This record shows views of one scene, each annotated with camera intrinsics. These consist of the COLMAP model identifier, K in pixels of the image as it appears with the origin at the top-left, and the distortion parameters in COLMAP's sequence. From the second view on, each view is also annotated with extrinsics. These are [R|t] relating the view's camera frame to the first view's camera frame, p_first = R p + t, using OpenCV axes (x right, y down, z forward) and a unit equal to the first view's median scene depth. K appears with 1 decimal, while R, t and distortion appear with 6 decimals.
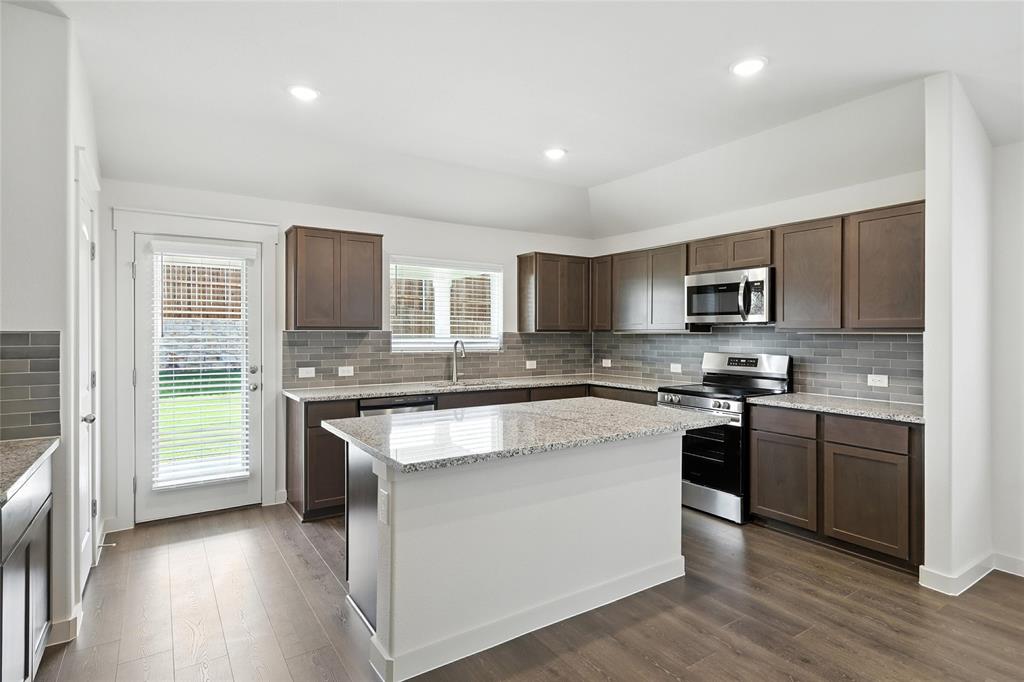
lens RADIAL K [[533.8, 0, 512.0], [0, 533.8, 341.0], [0, 0, 1]] dist [0.003418, 0.000607]
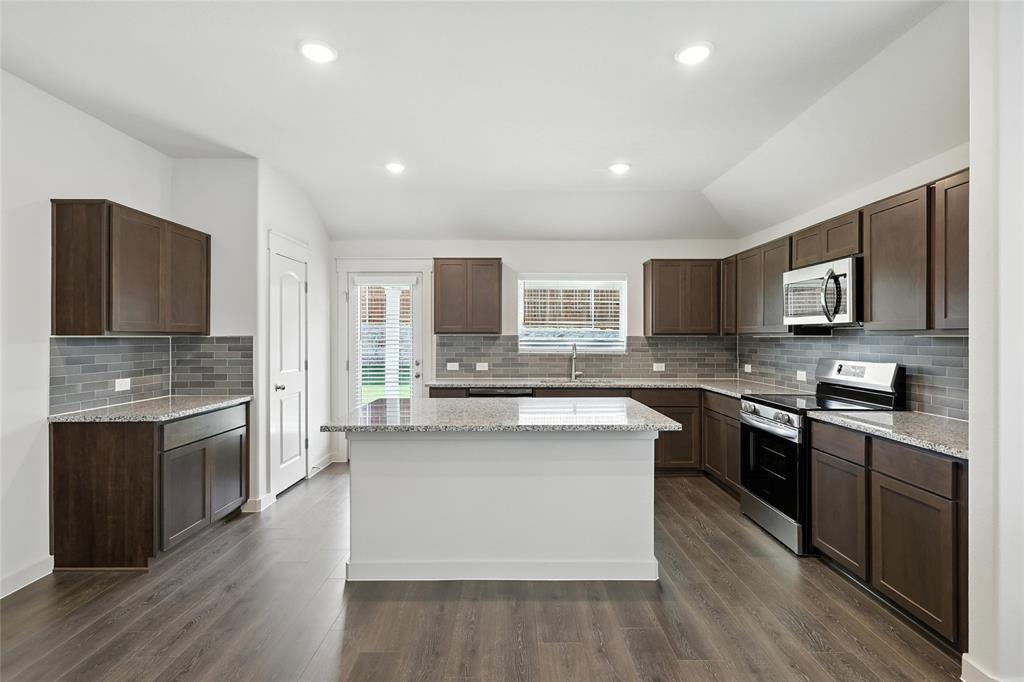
lens RADIAL K [[487.5, 0, 513.5], [0, 487.5, 341.9], [0, 0, 1]] dist [0.000895, 0.000103]
pose [[0.836811, 0.004675, -0.547472, 0.407089], [-0.007317, 0.999970, -0.002646, -0.000063], [0.547443, 0.006220, 0.836820, 0.066193]]
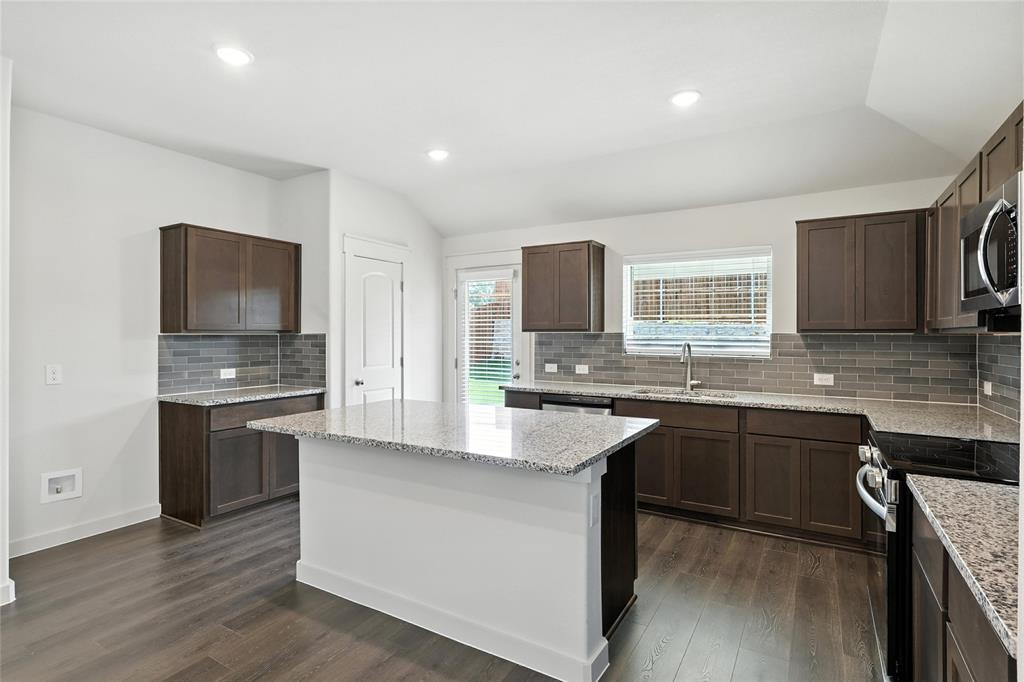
lens RADIAL K [[510.8, 0, 513.3], [0, 510.8, 339.0], [0, 0, 1]] dist [0.002046, -0.000042]
pose [[0.439902, 0.007814, -0.898012, 0.590504], [-0.013589, 0.999906, 0.002044, -0.006063], [0.897943, 0.011304, 0.439967, 0.428837]]
